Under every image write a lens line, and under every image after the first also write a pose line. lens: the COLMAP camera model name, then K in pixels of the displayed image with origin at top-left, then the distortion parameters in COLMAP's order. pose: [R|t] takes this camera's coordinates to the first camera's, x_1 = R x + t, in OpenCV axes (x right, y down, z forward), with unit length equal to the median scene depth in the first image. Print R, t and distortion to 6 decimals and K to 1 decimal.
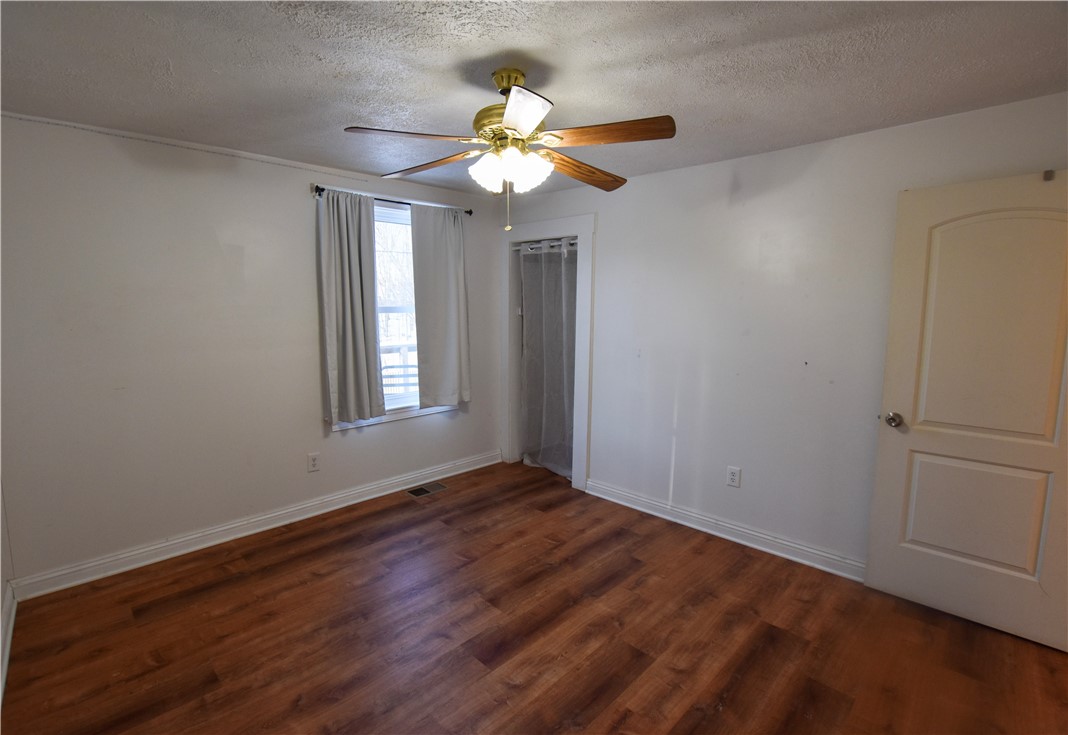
lens RADIAL K [[469.3, 0, 530.0], [0, 469.3, 368.0], [0, 0, 1]] dist [-0.023120, 0.000104]
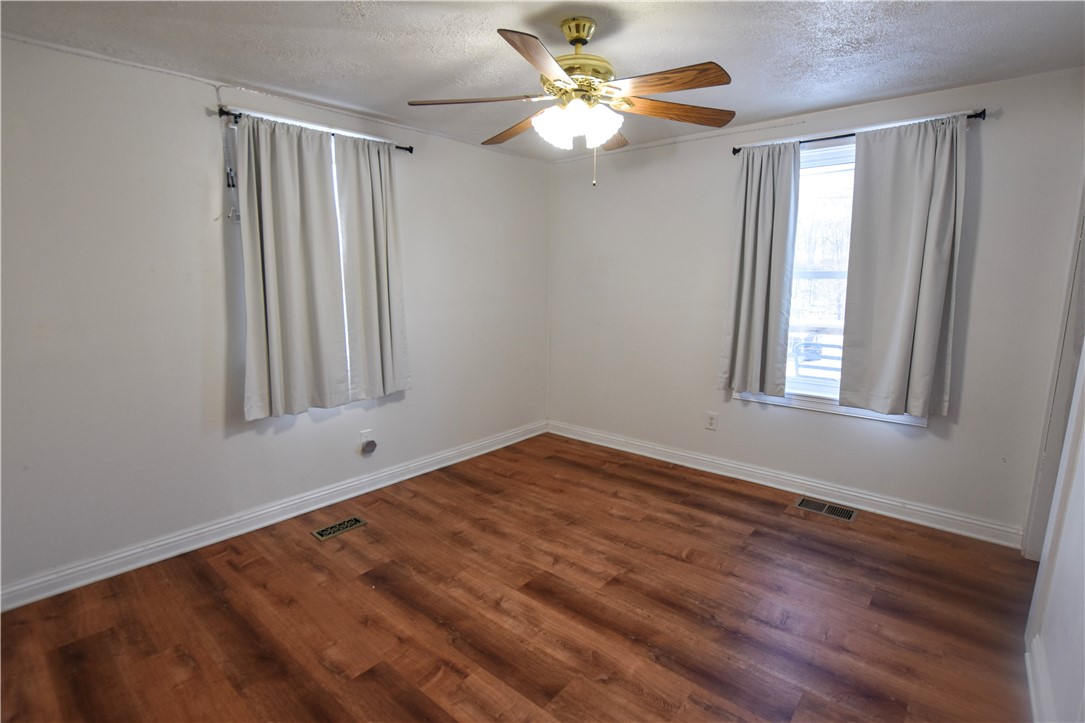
lens RADIAL K [[504.9, 0, 539.9], [0, 504.9, 360.8], [0, 0, 1]] dist [-0.026260, 0.001424]
pose [[0.115084, 0.166402, -0.979319, 0.713107], [-0.129571, 0.979961, 0.151285, -0.062157], [0.984869, 0.109481, 0.134339, 0.573851]]
